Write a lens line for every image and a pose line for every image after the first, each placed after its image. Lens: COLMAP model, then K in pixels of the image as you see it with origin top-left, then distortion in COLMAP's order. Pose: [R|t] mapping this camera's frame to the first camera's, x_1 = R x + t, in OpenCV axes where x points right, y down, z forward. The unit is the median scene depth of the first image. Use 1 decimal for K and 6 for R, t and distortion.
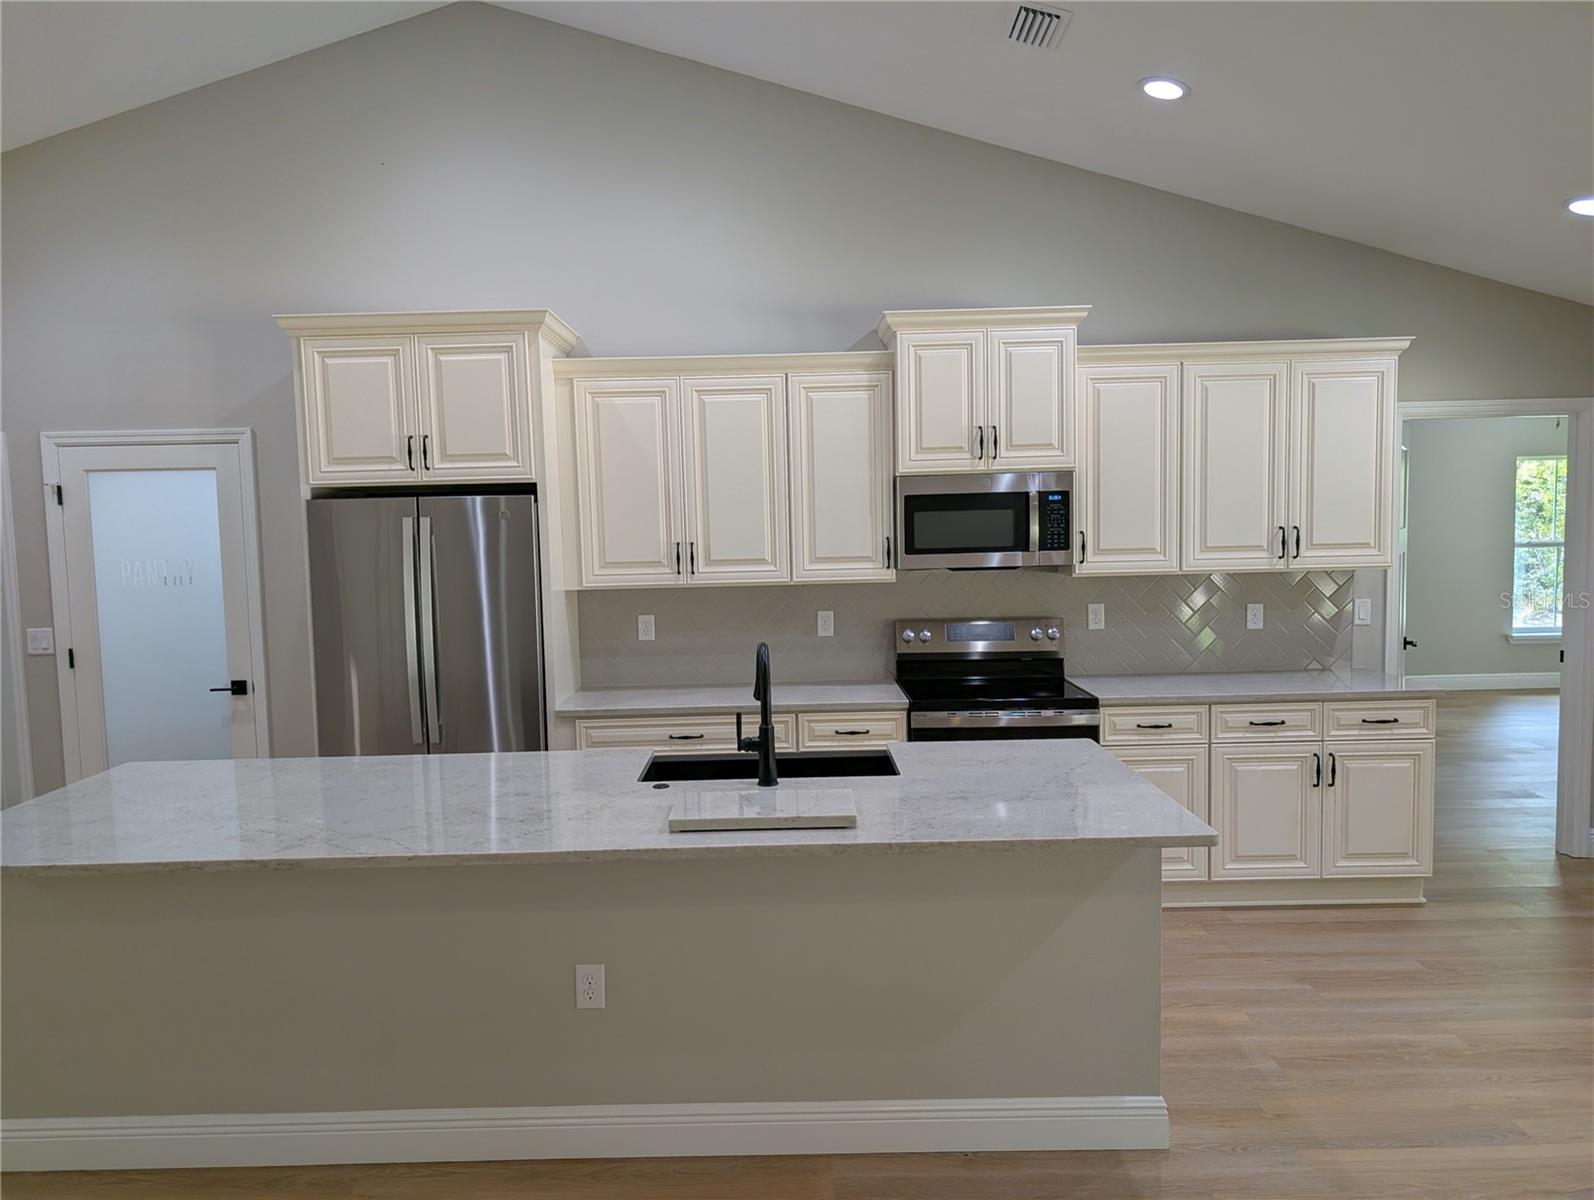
lens RADIAL K [[1147.2, 0, 773.0], [0, 1147.2, 608.2], [0, 0, 1]] dist [0.019166, -0.002818]
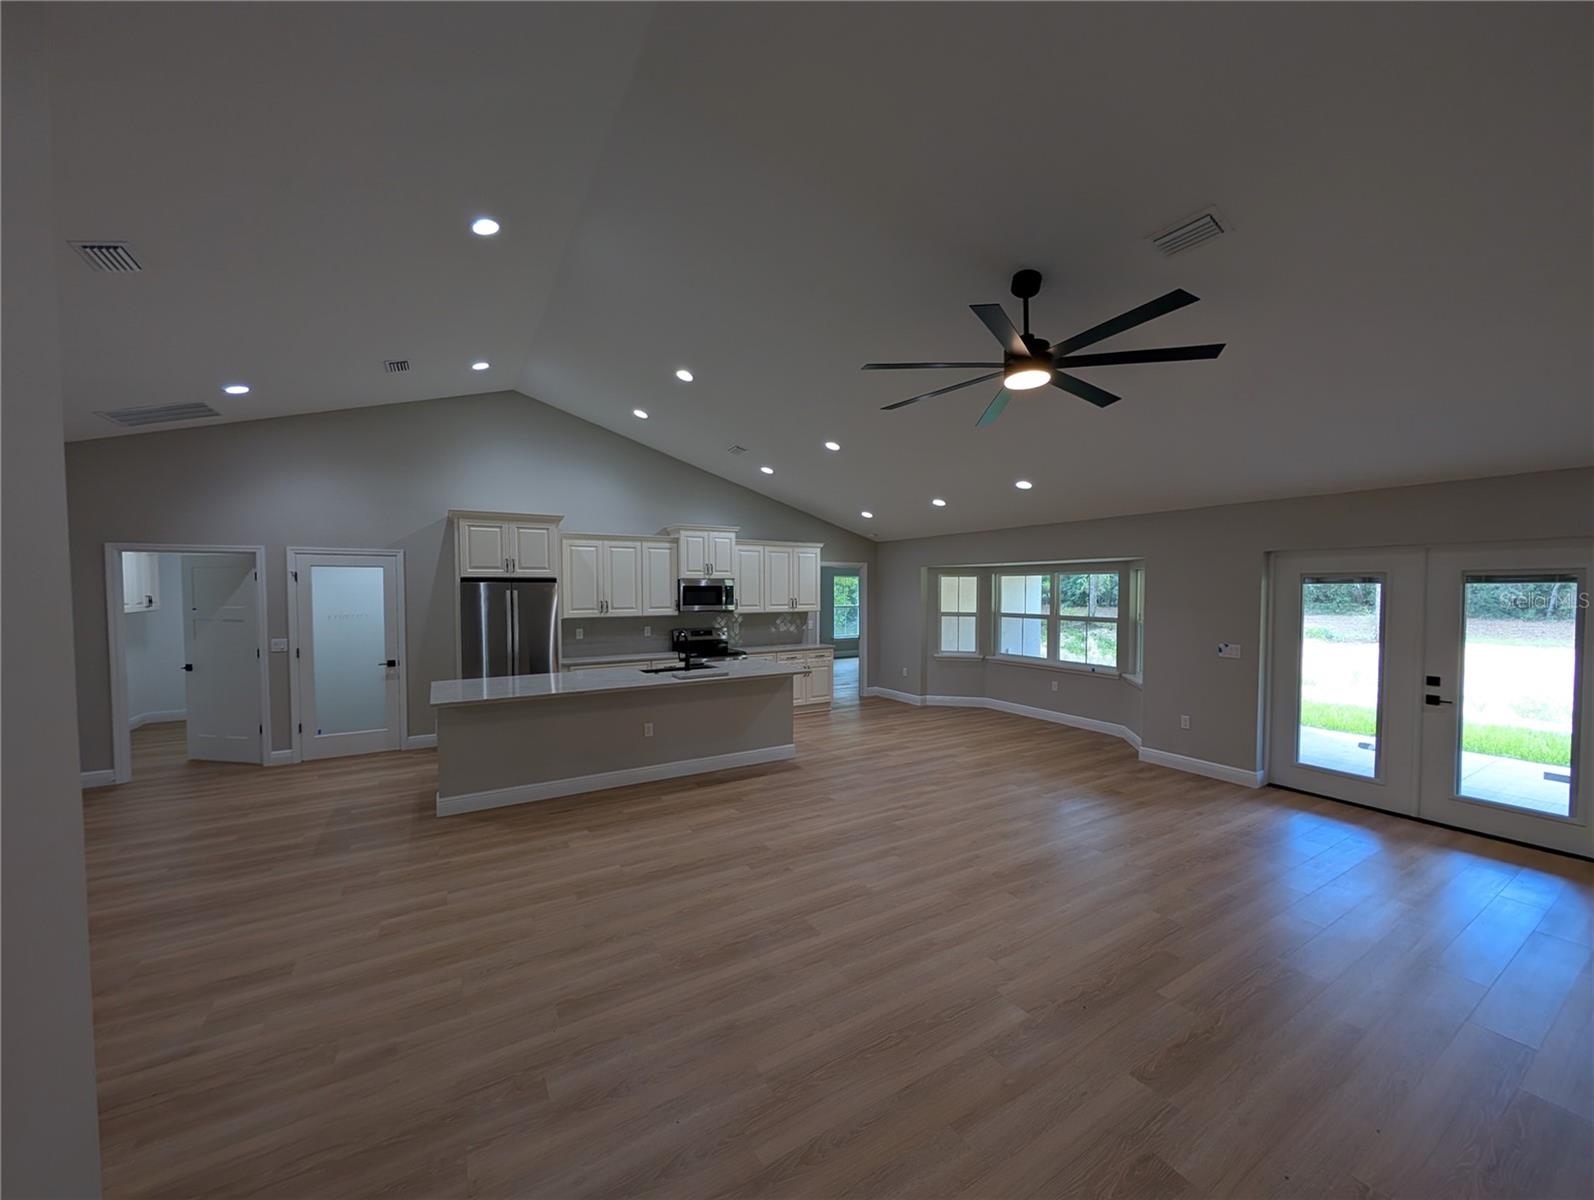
lens RADIAL K [[602.8, 0, 797.0], [0, 602.8, 600.0], [0, 0, 1]] dist [0.000522, 0.000115]
pose [[0.856092, 0.011489, 0.516696, -0.435250], [0.024757, 0.997694, -0.063204, 0.043047], [-0.516230, 0.066900, 0.853833, -0.472658]]
